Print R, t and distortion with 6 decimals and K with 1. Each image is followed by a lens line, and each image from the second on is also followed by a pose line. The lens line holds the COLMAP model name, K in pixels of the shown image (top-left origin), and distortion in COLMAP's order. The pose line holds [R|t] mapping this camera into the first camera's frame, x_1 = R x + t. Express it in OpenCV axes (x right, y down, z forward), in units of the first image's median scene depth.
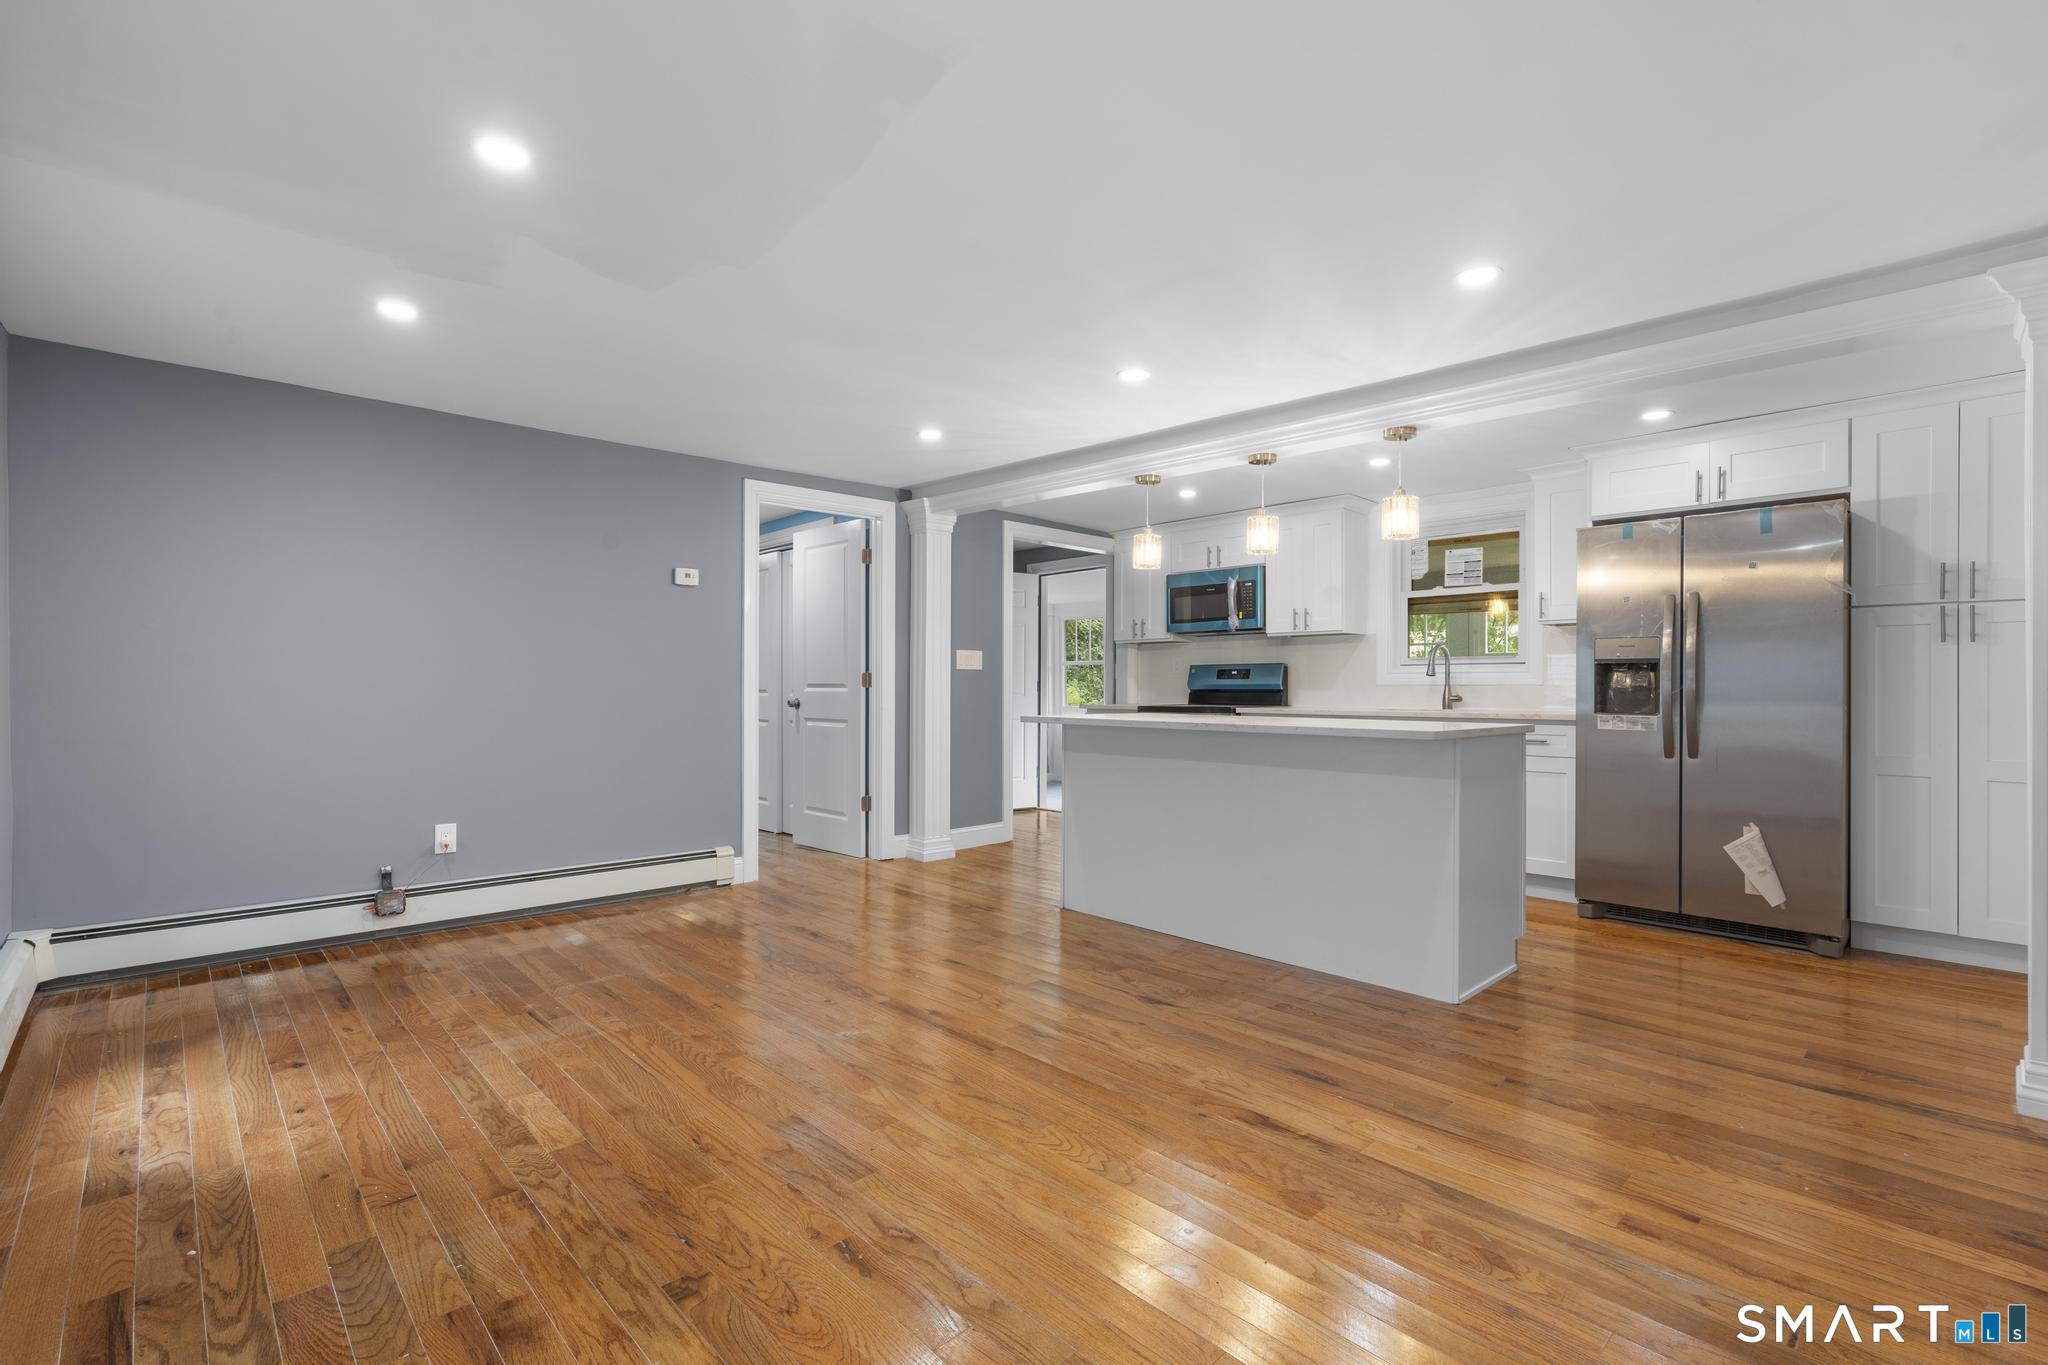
lens RADIAL K [[917.0, 0, 1026.5], [0, 917.0, 688.8], [0, 0, 1]] dist [-0.009098, 0.005159]
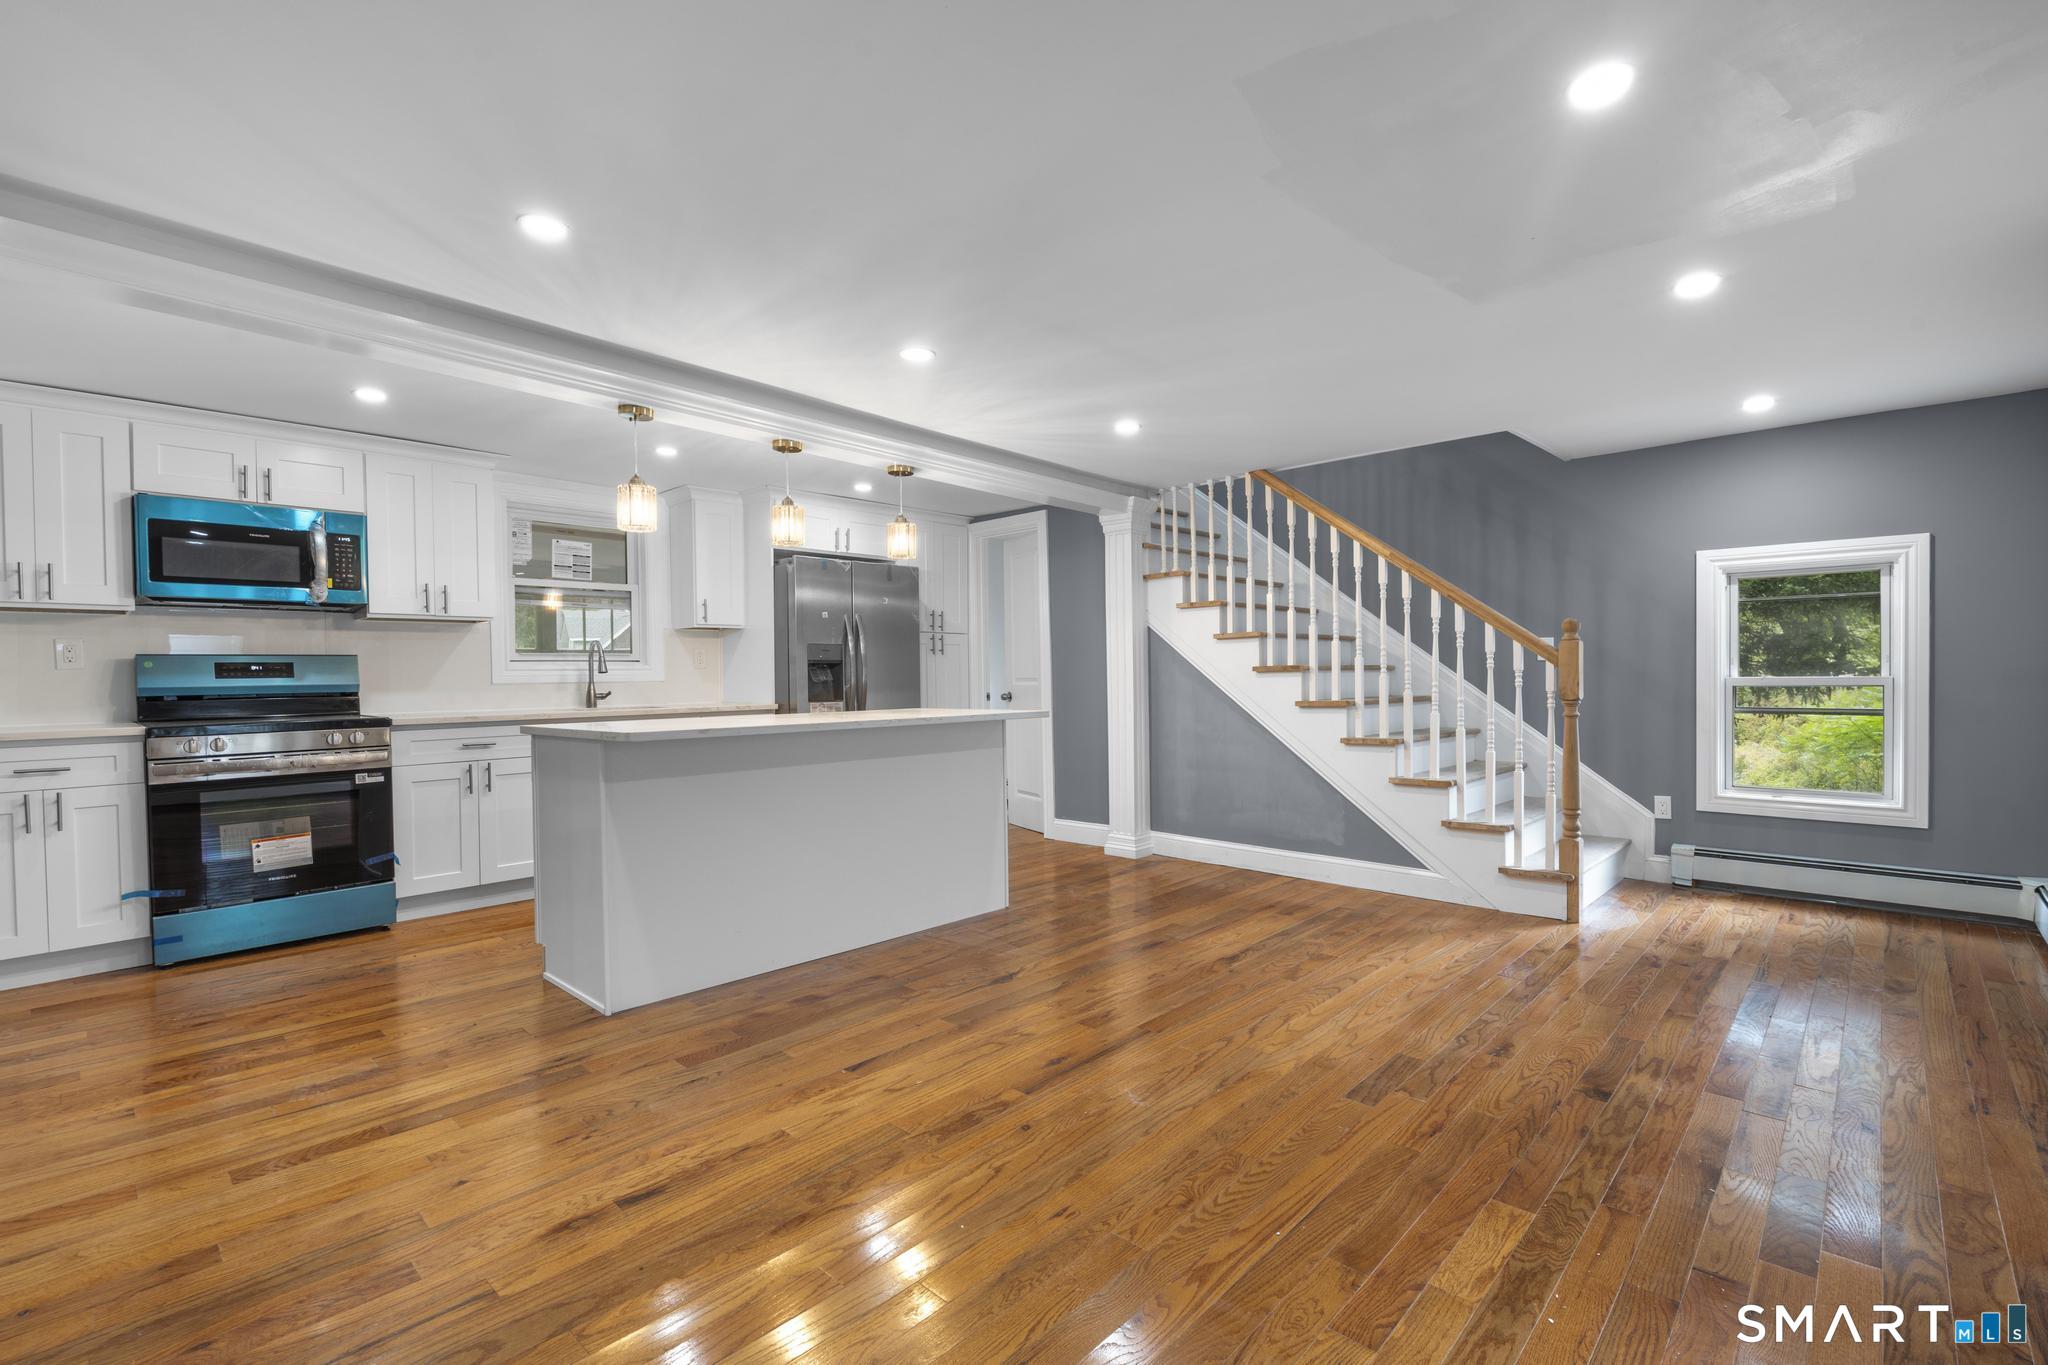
lens RADIAL K [[917.0, 0, 1026.5], [0, 917.0, 688.8], [0, 0, 1]] dist [-0.009098, 0.005159]
pose [[-0.054627, -0.015728, 0.998383, -0.522923], [0.014423, 0.999759, 0.016539, -0.006610], [-0.998403, 0.015303, -0.054387, 0.586184]]
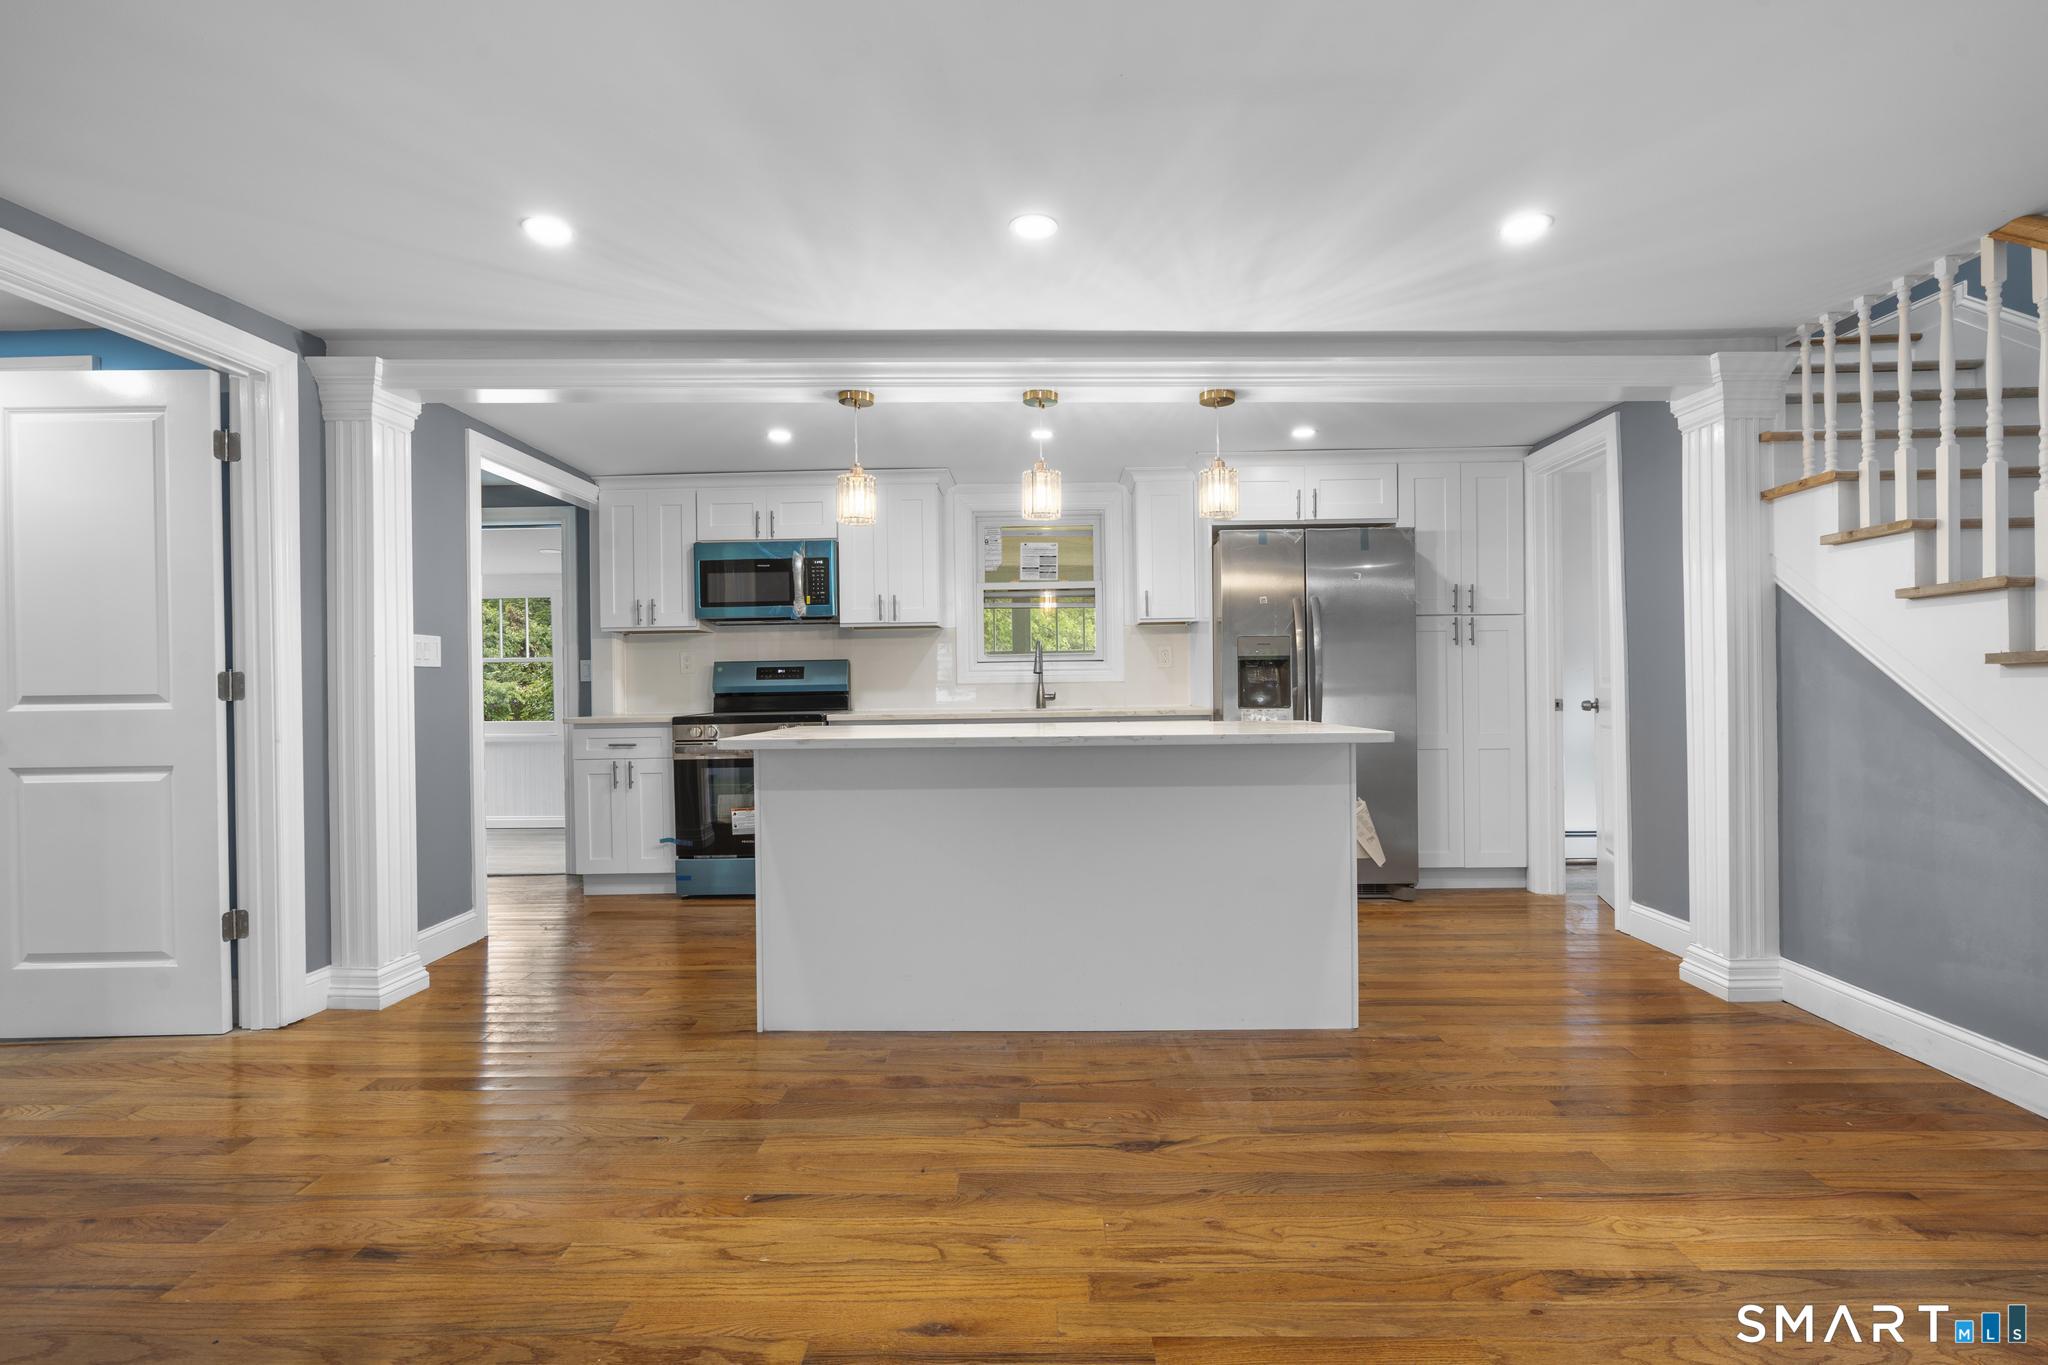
lens RADIAL K [[917.0, 0, 1026.5], [0, 917.0, 688.8], [0, 0, 1]] dist [-0.009098, 0.005159]
pose [[0.703018, -0.015393, 0.711005, -0.231199], [0.016278, 0.999852, 0.005551, -0.003654], [-0.710985, 0.007671, 0.703165, 0.329726]]
